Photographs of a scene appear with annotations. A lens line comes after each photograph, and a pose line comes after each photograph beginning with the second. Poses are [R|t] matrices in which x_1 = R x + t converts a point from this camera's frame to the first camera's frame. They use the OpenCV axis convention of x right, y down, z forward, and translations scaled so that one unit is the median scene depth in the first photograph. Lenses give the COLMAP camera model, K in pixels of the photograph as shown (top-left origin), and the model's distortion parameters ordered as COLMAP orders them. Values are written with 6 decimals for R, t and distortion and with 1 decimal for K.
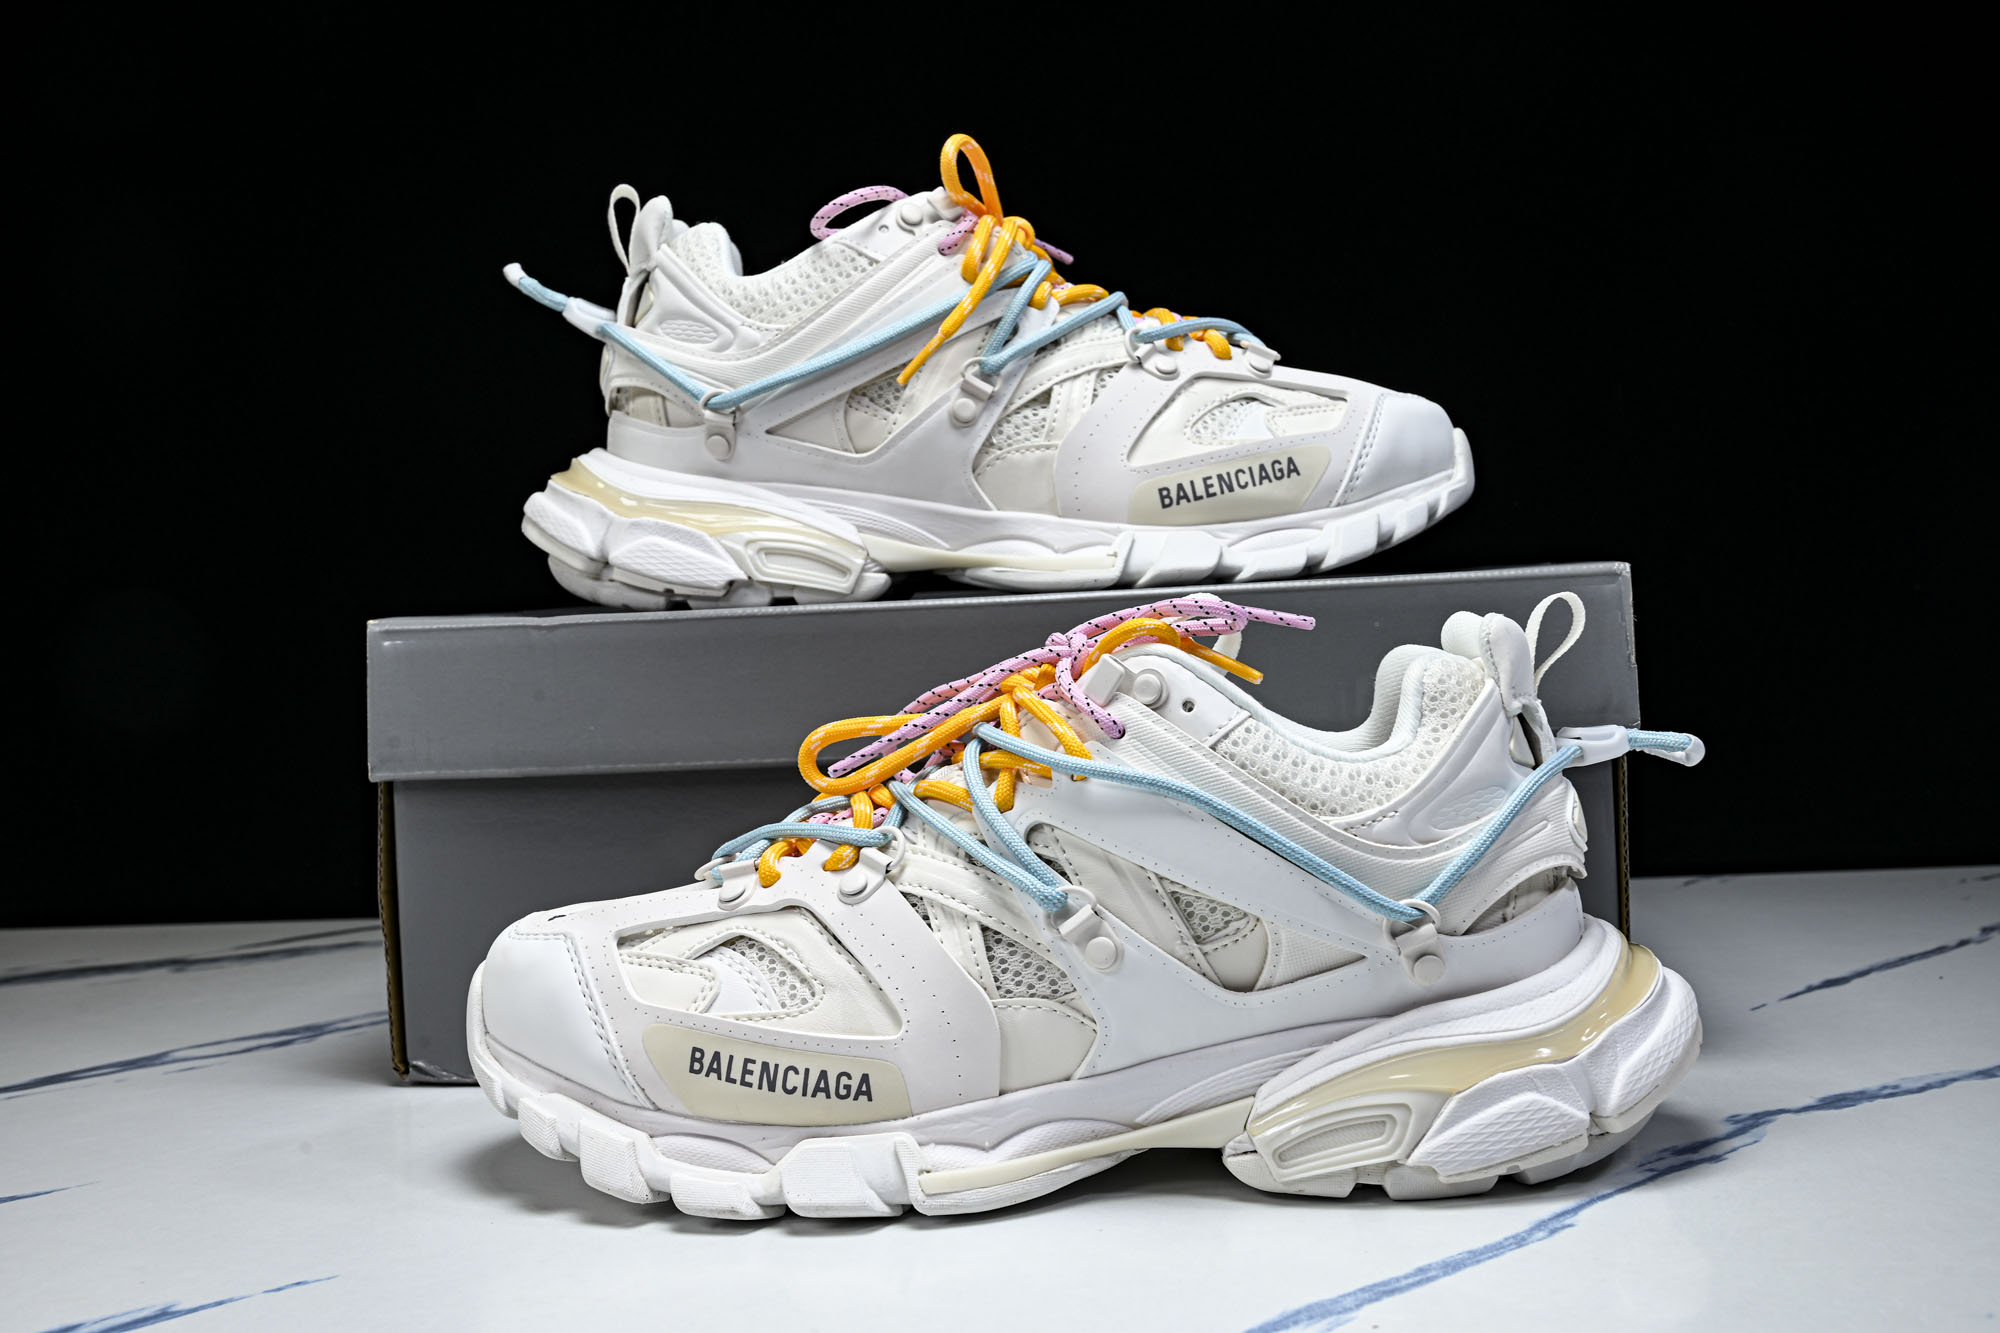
lens RADIAL K [[2053.5, 0, 1000.0], [0, 2053.5, 666.5], [0, 0, 1]] dist [0.016312, 0.004122]
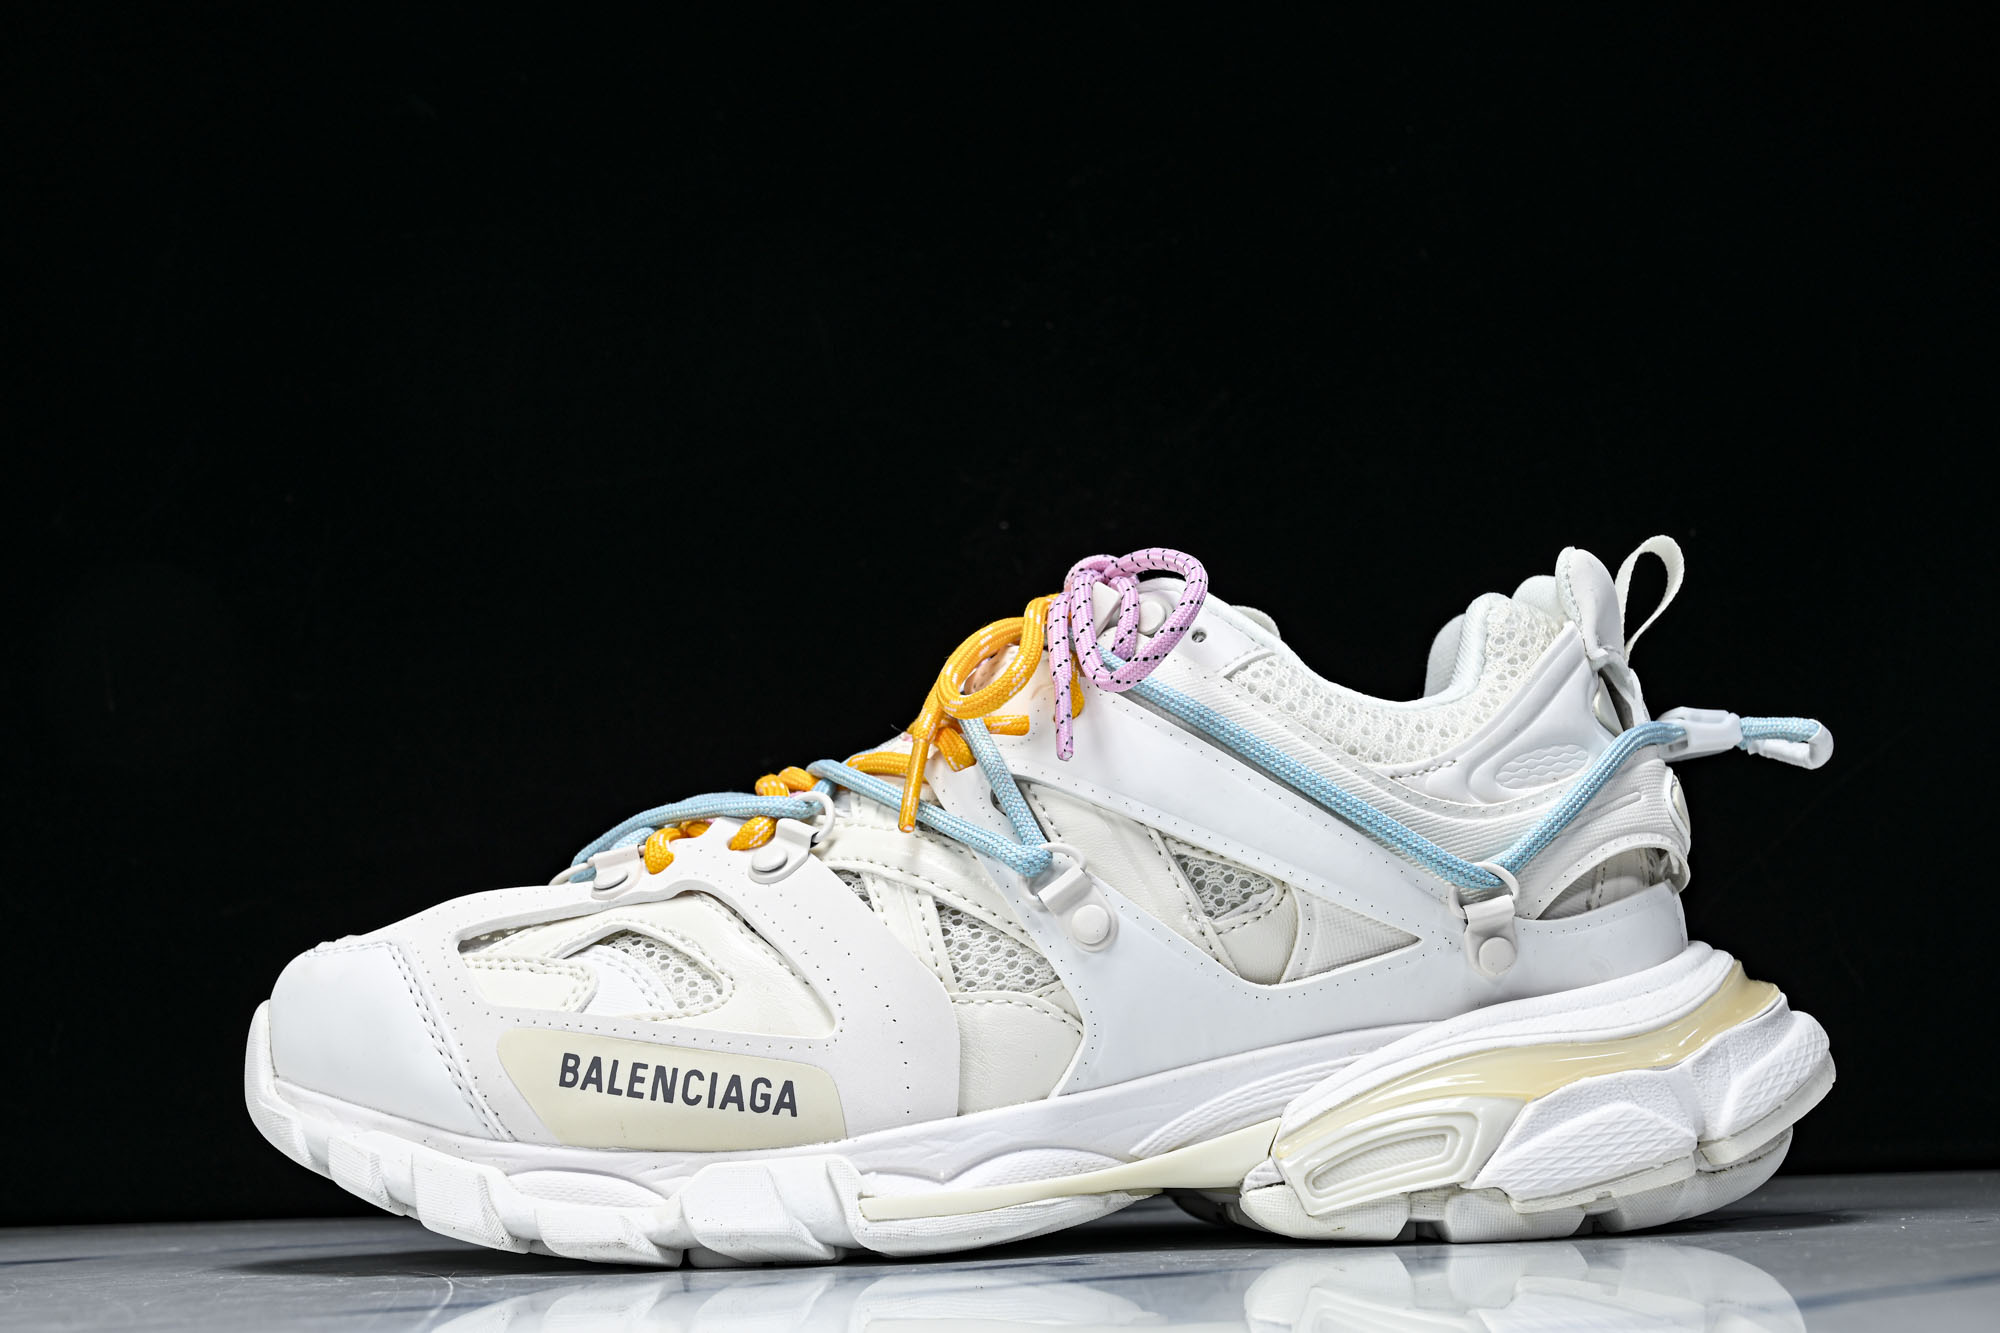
lens RADIAL K [[3361.2, 0, 1000.0], [0, 3361.2, 666.5], [0, 0, 1]] dist [0.125448, -2.224758]
pose [[0.998142, 0.017088, 0.058482, -0.062568], [-0.008291, 0.989032, -0.147472, 0.229529], [-0.060360, 0.146713, 0.987336, -0.295834]]
